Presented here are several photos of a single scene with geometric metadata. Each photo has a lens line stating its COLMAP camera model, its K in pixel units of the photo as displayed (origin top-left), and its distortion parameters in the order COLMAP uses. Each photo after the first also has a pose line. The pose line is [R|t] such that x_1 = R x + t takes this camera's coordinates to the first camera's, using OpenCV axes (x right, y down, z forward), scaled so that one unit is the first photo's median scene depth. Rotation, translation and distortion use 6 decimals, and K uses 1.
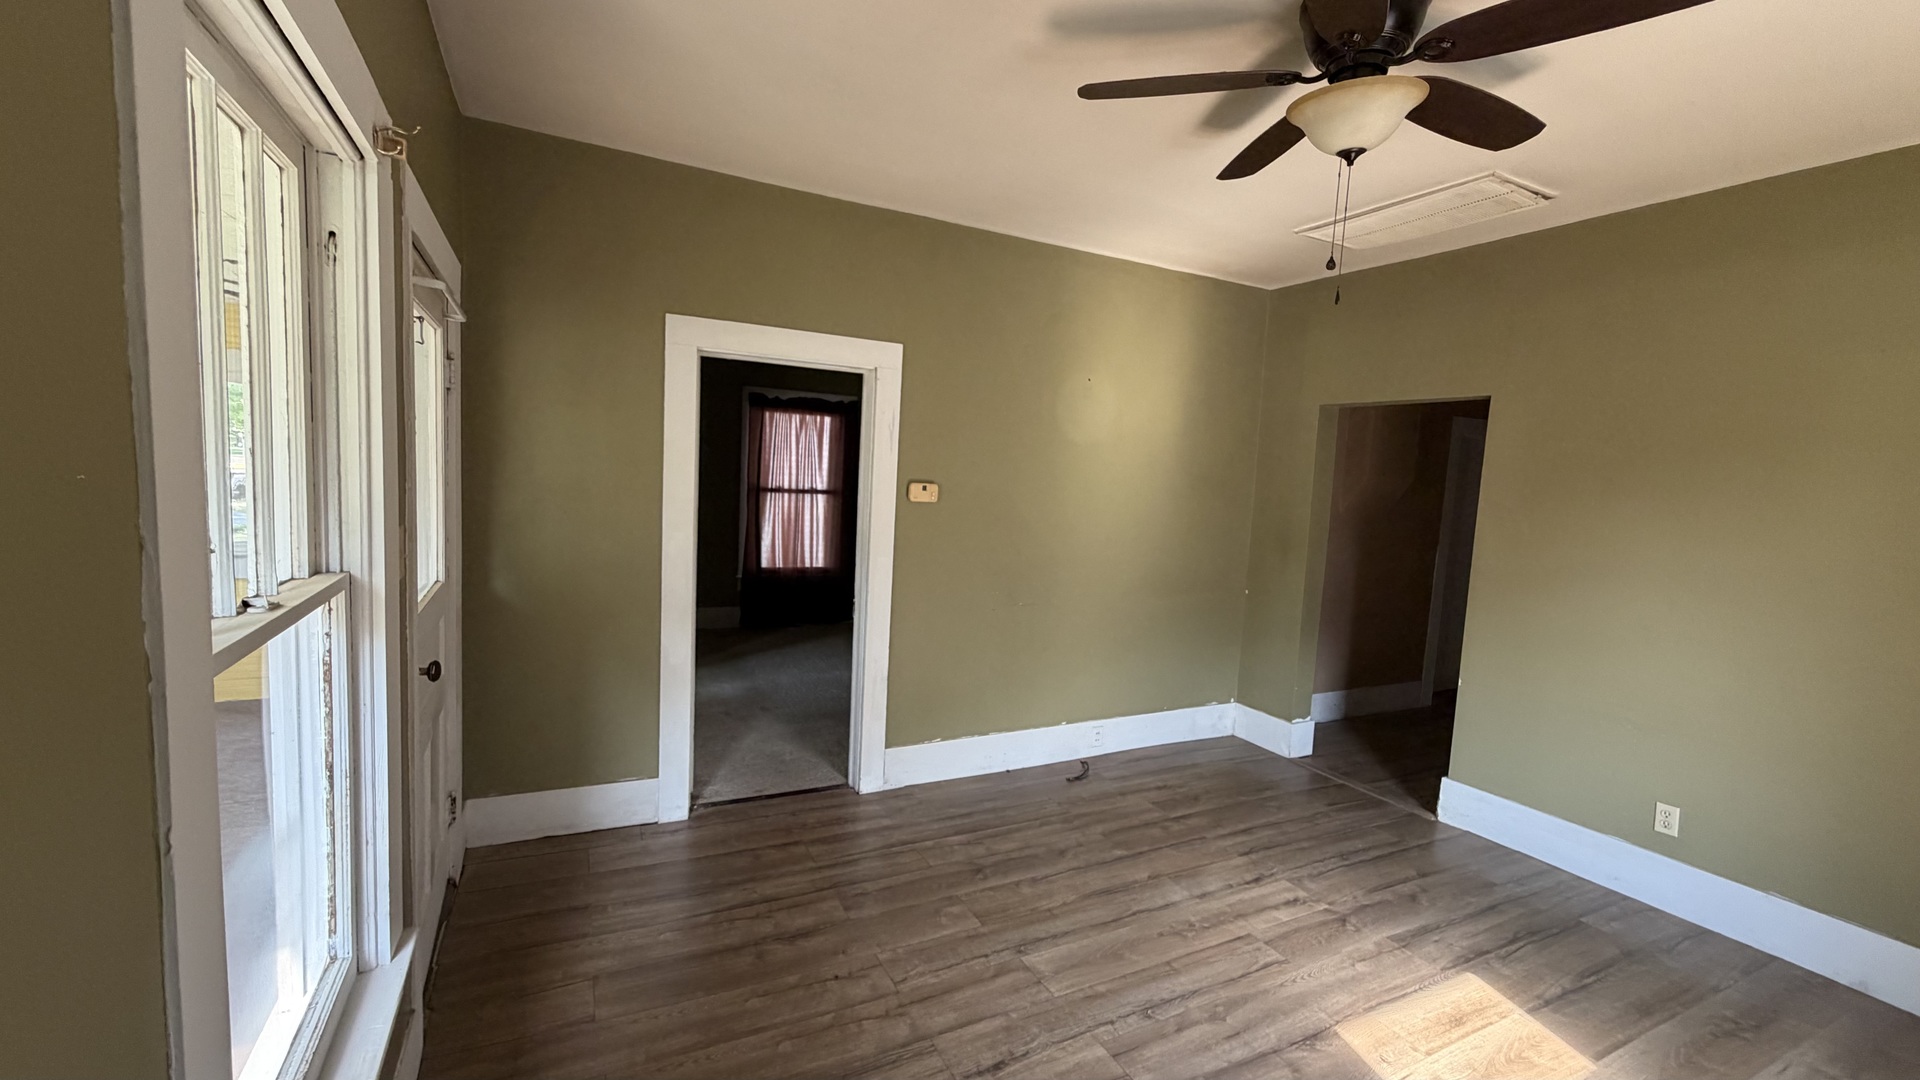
lens RADIAL K [[769.8, 0, 950.5], [0, 769.8, 536.8], [0, 0, 1]] dist [0.022140, 0.000191]
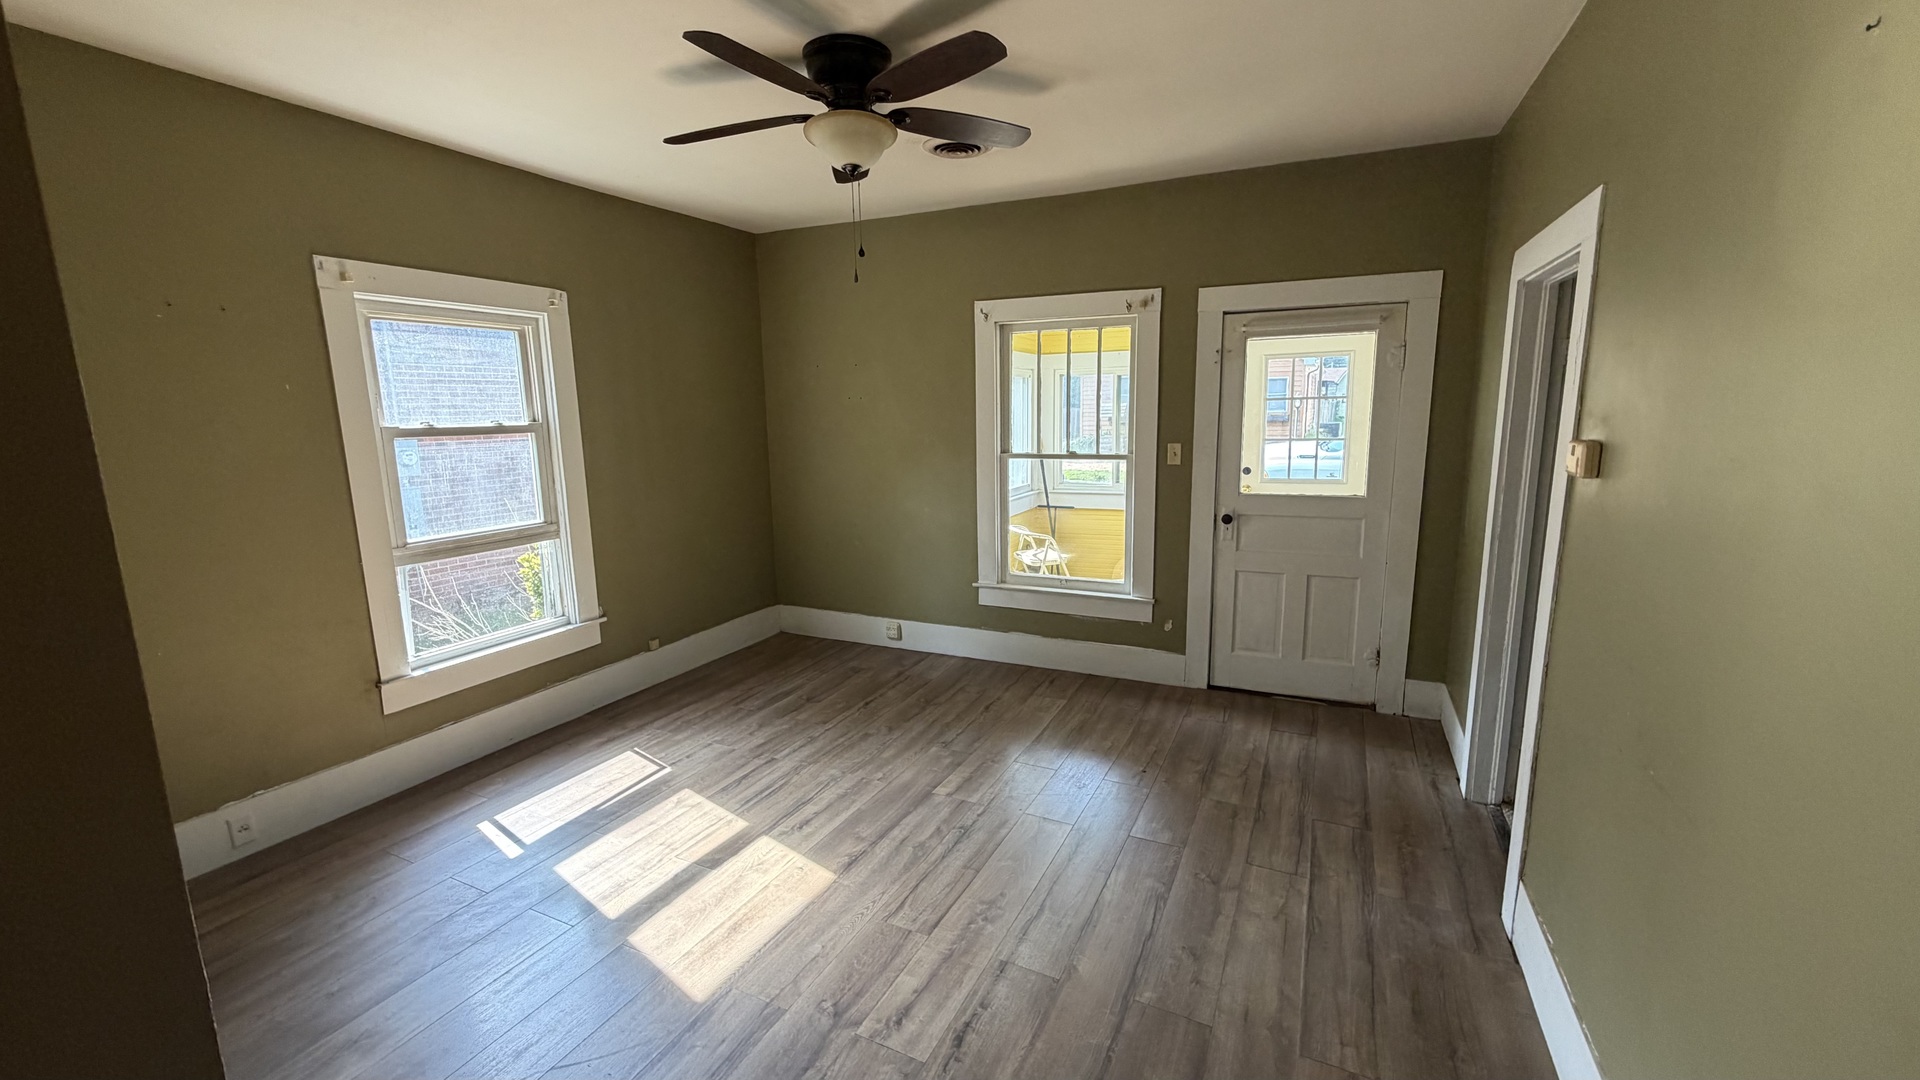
lens RADIAL K [[769.8, 0, 950.5], [0, 769.8, 536.8], [0, 0, 1]] dist [0.022140, 0.000191]
pose [[-0.791903, 0.064946, -0.607183, 0.874992], [-0.080267, 0.974630, 0.208935, -0.110261], [0.605348, 0.214193, -0.766600, 1.602782]]
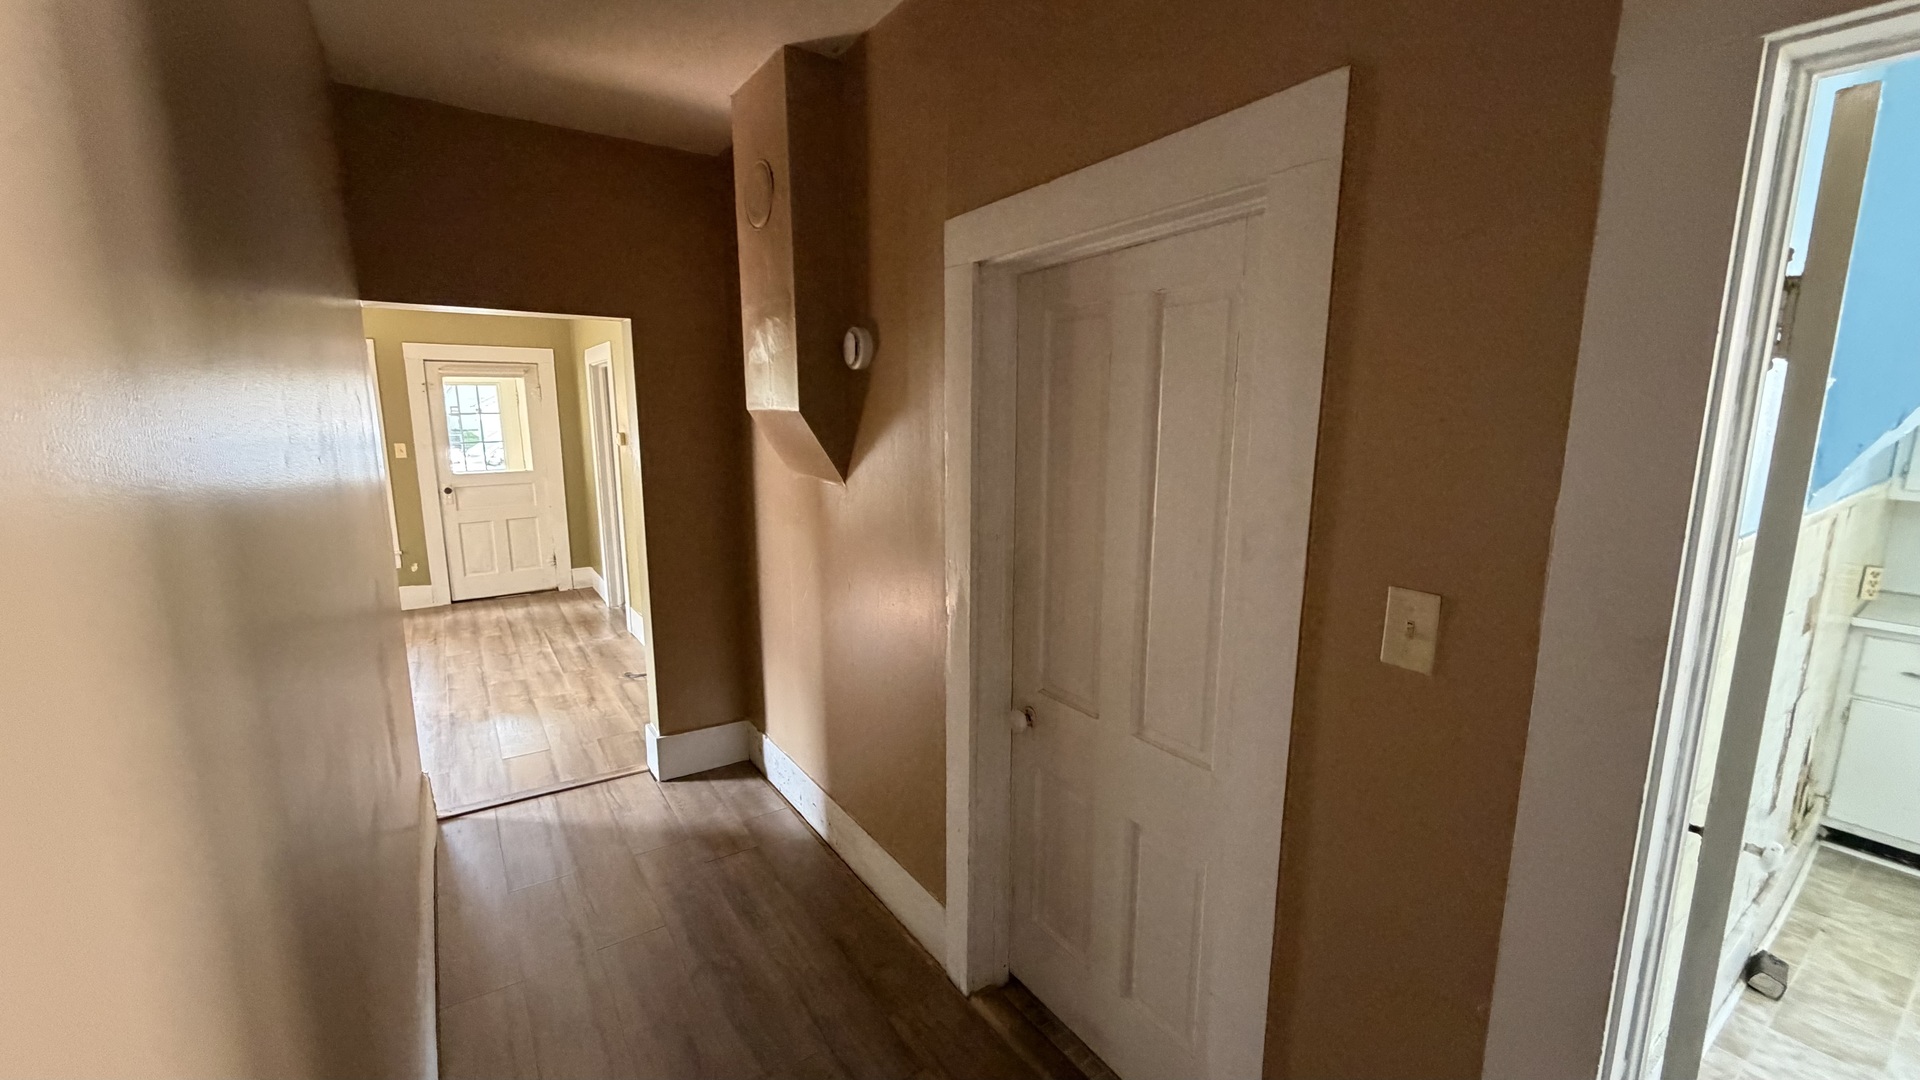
lens RADIAL K [[769.8, 0, 950.5], [0, 769.8, 536.8], [0, 0, 1]] dist [0.022140, 0.000191]
pose [[0.121196, 0.114111, -0.986048, 2.107306], [-0.080843, 0.991205, 0.104772, -0.106617], [0.989331, 0.067017, 0.129355, 2.000708]]
